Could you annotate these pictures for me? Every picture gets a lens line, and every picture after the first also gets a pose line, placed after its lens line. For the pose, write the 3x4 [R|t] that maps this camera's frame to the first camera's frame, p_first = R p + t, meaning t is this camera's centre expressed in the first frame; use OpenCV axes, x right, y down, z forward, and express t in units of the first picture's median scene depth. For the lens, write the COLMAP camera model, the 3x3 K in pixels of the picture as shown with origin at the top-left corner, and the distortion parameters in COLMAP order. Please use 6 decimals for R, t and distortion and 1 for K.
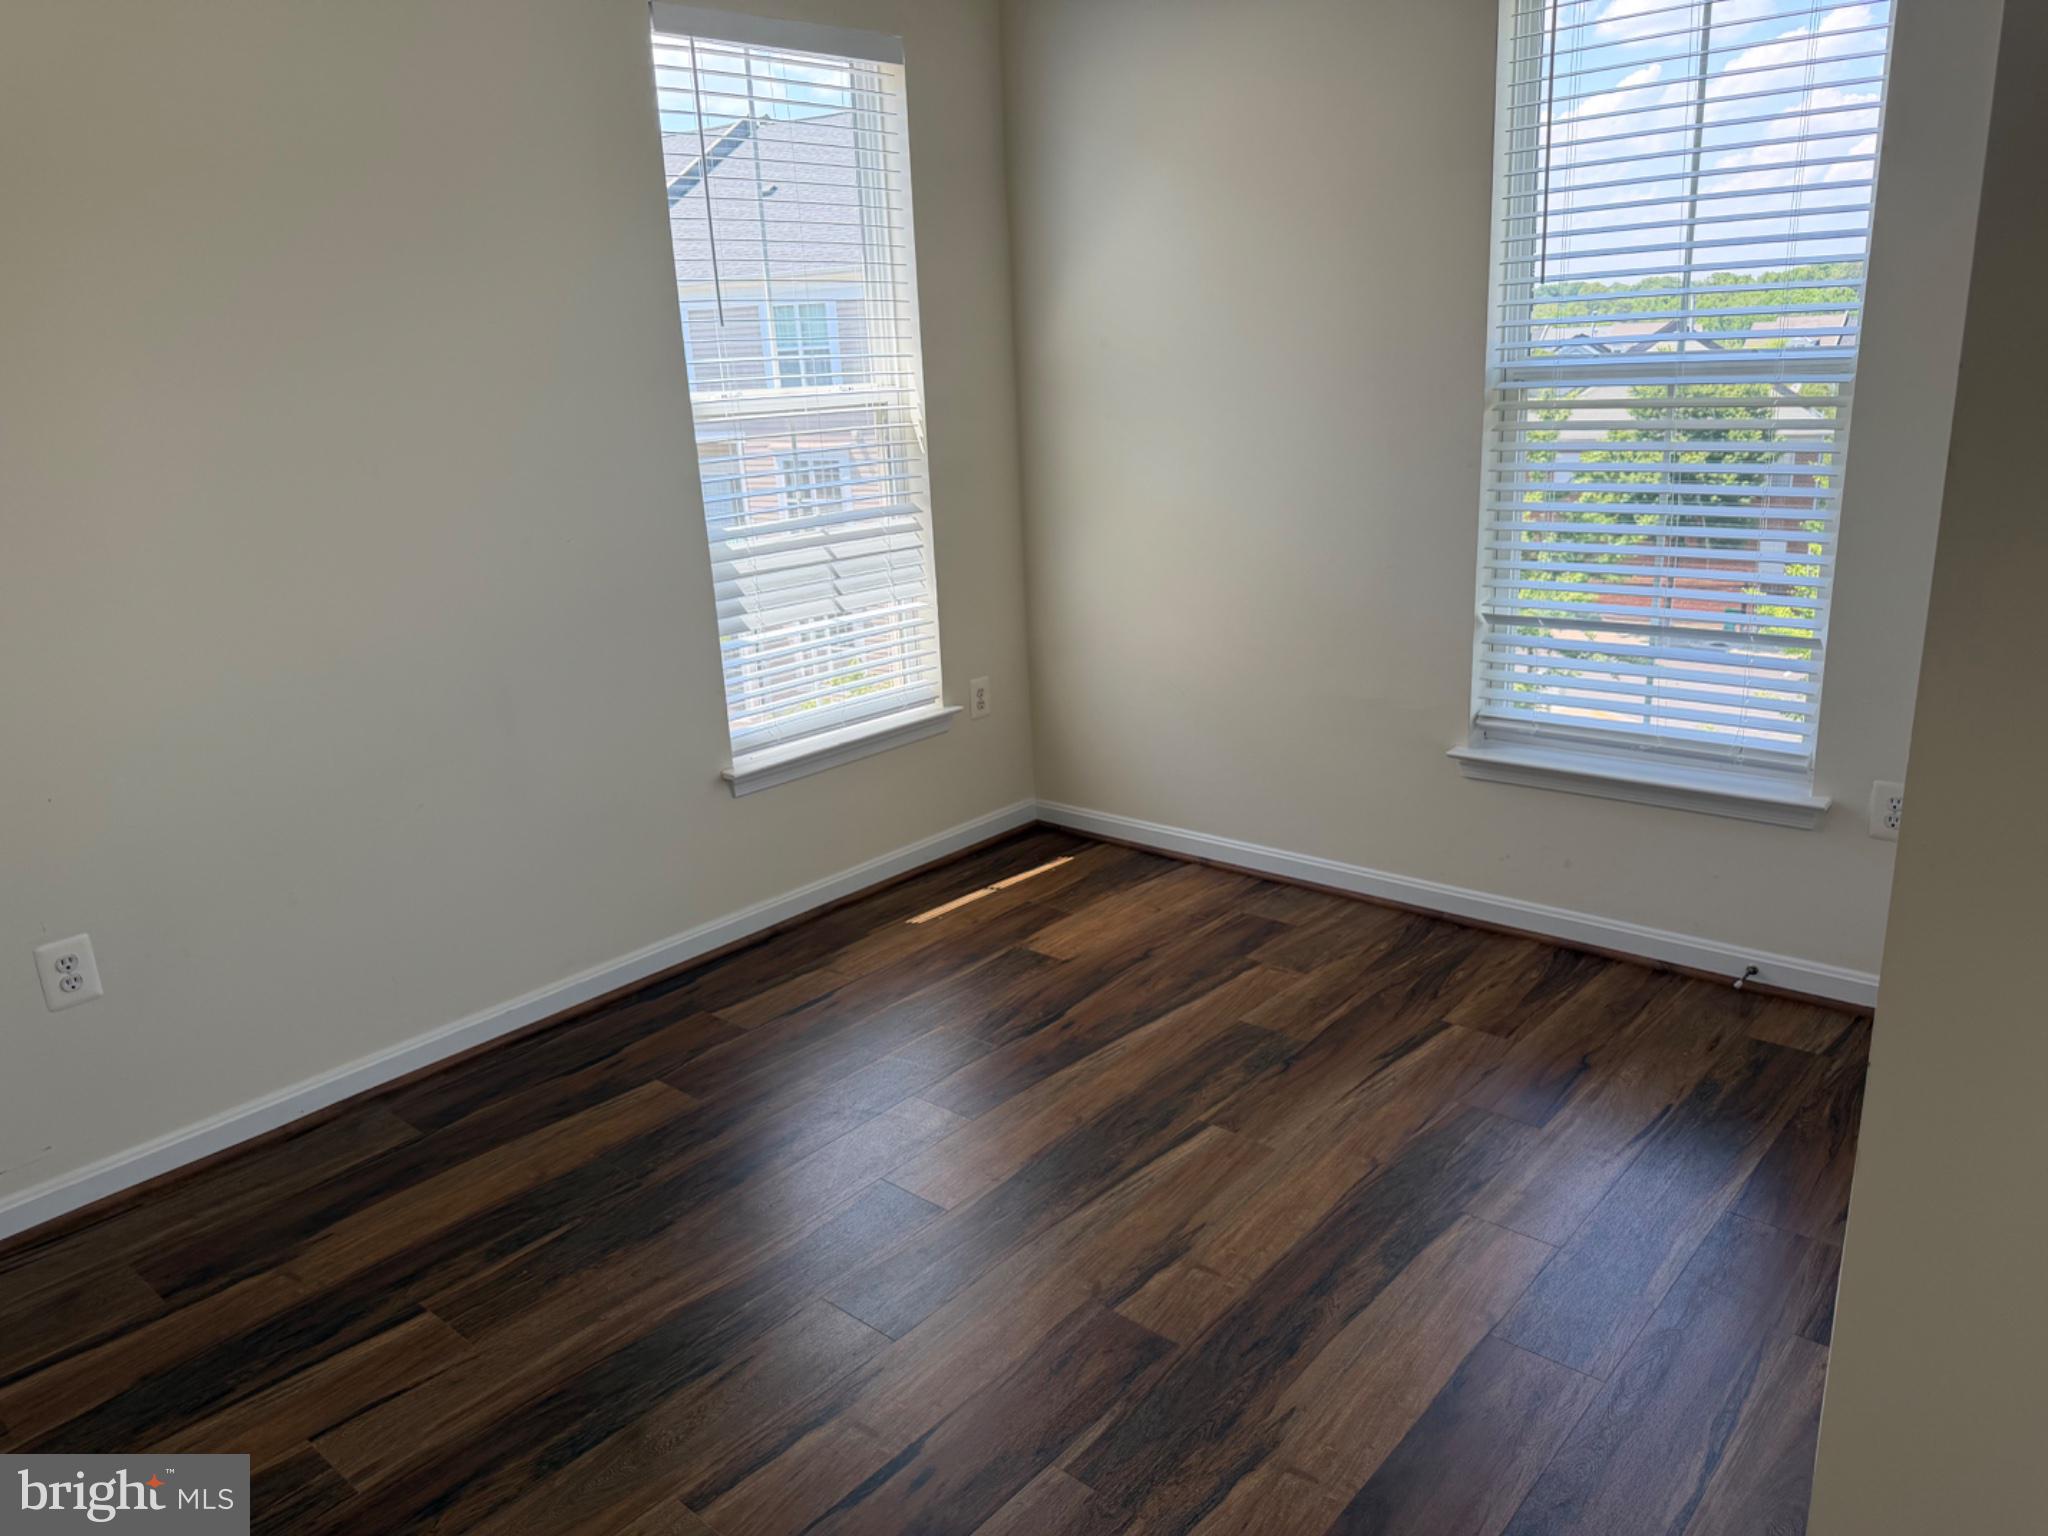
lens RADIAL K [[1454.8, 0, 1024.0], [0, 1454.8, 768.0], [0, 0, 1]] dist [0.071411, -0.077747]
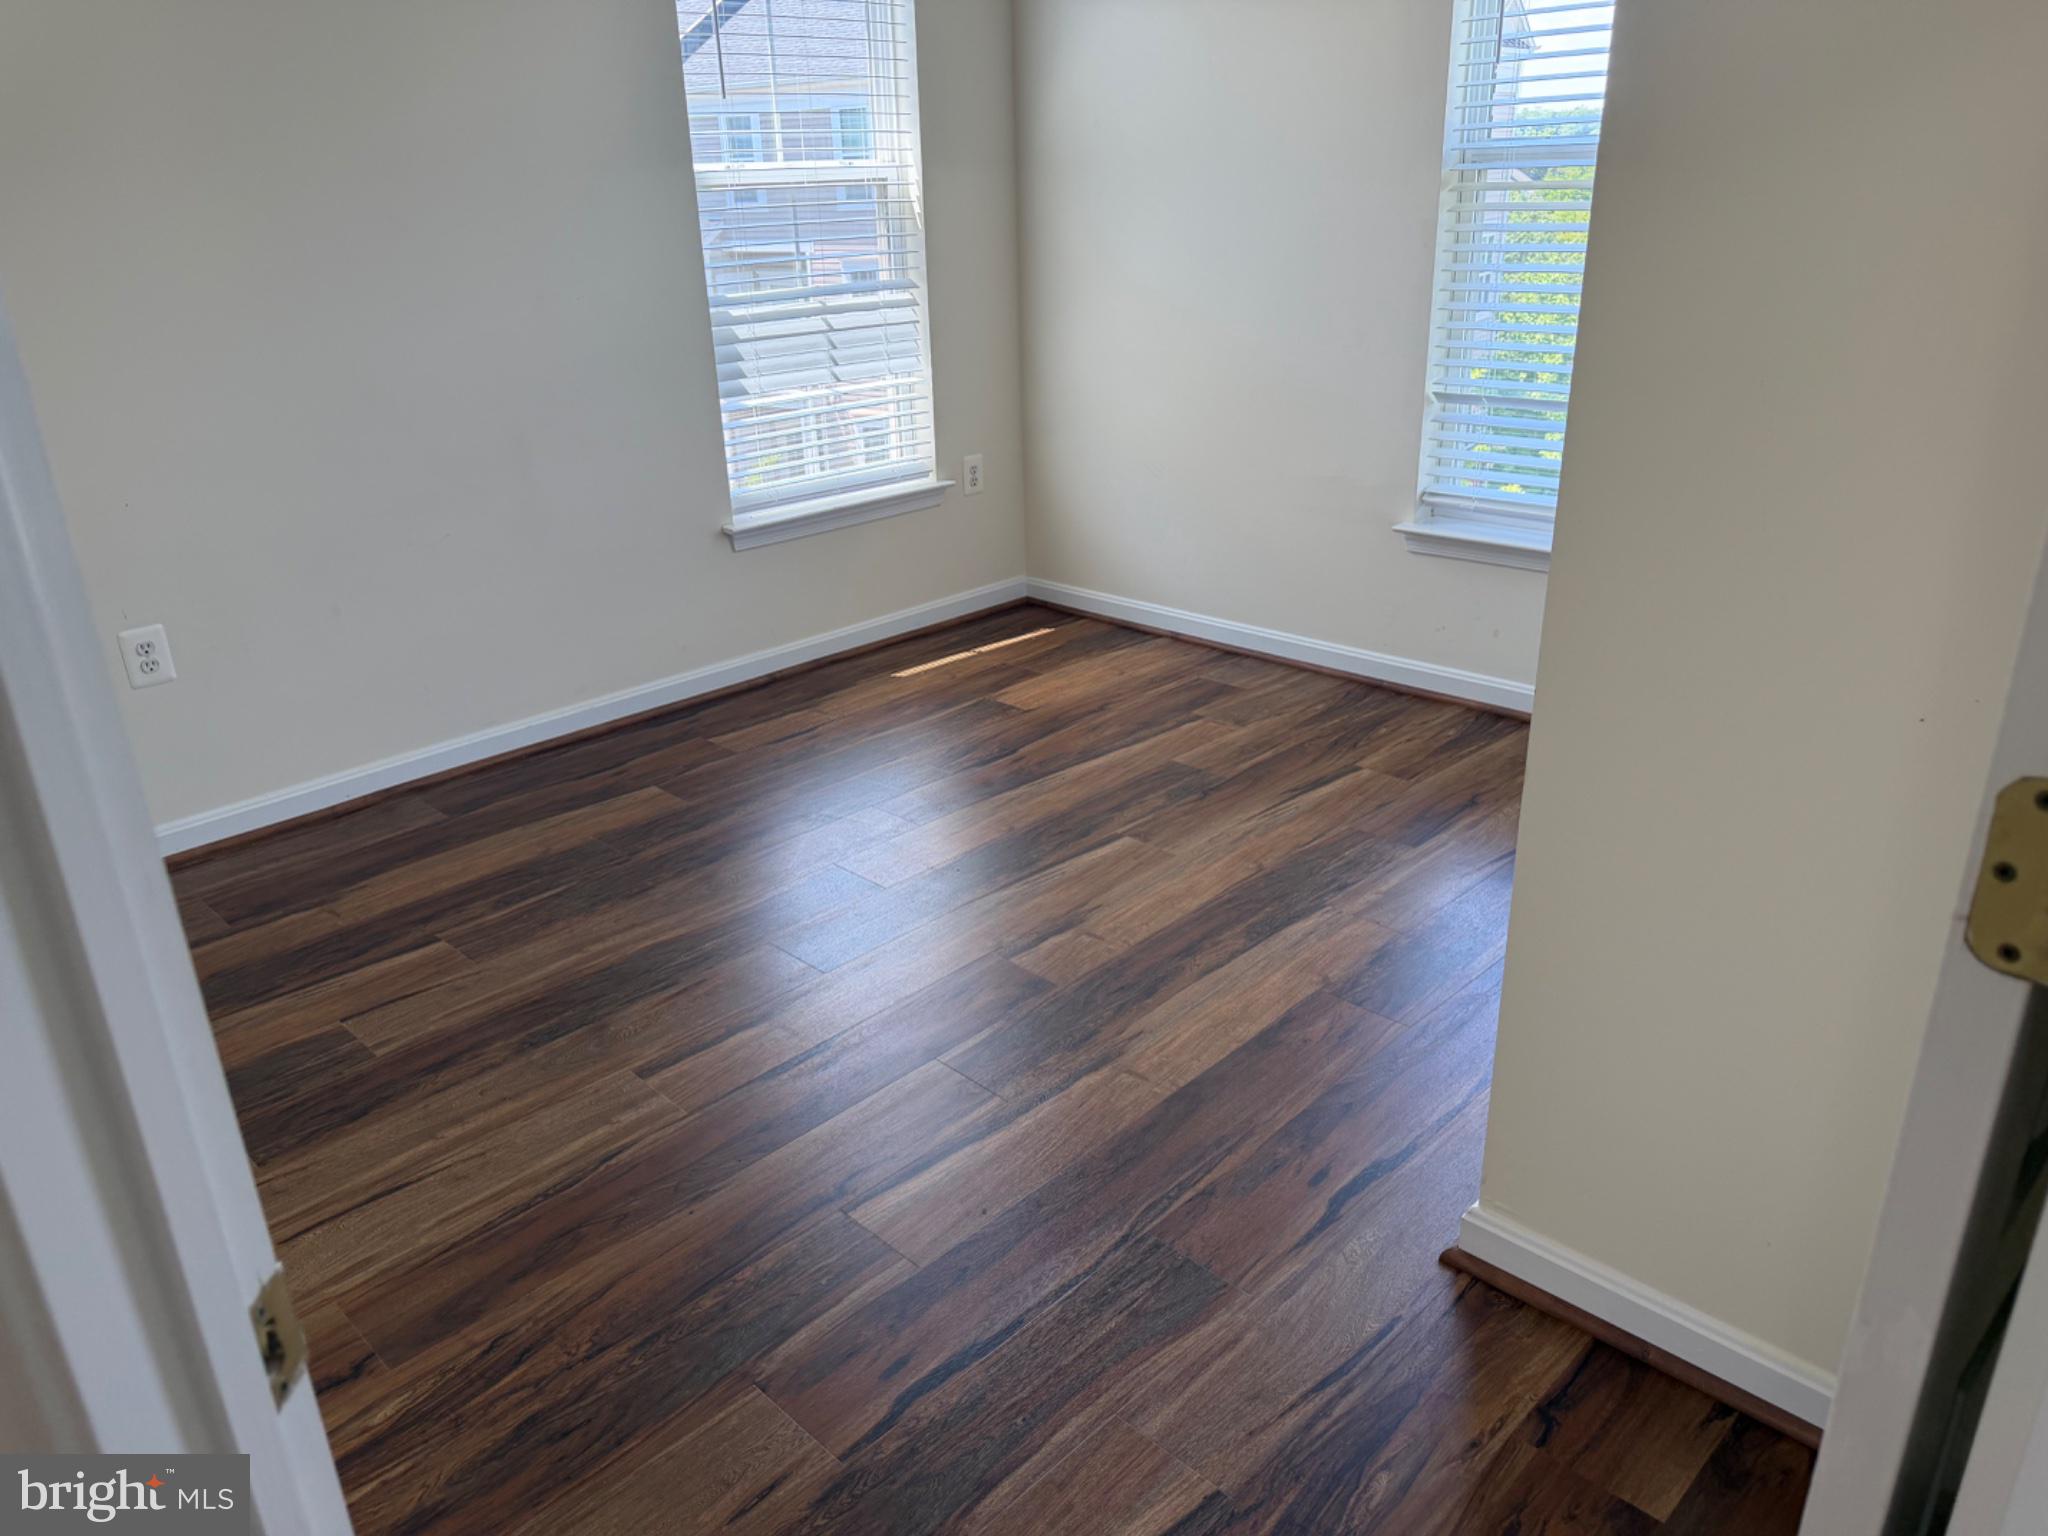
lens RADIAL K [[1436.3, 0, 1006.3], [0, 1436.3, 764.5], [0, 0, 1]] dist [0.172104, -0.333807]
pose [[0.997633, 0.040234, -0.055758, 0.081522], [-0.033756, 0.993065, 0.112613, 0.055648], [0.059902, -0.110464, 0.992073, -0.097226]]
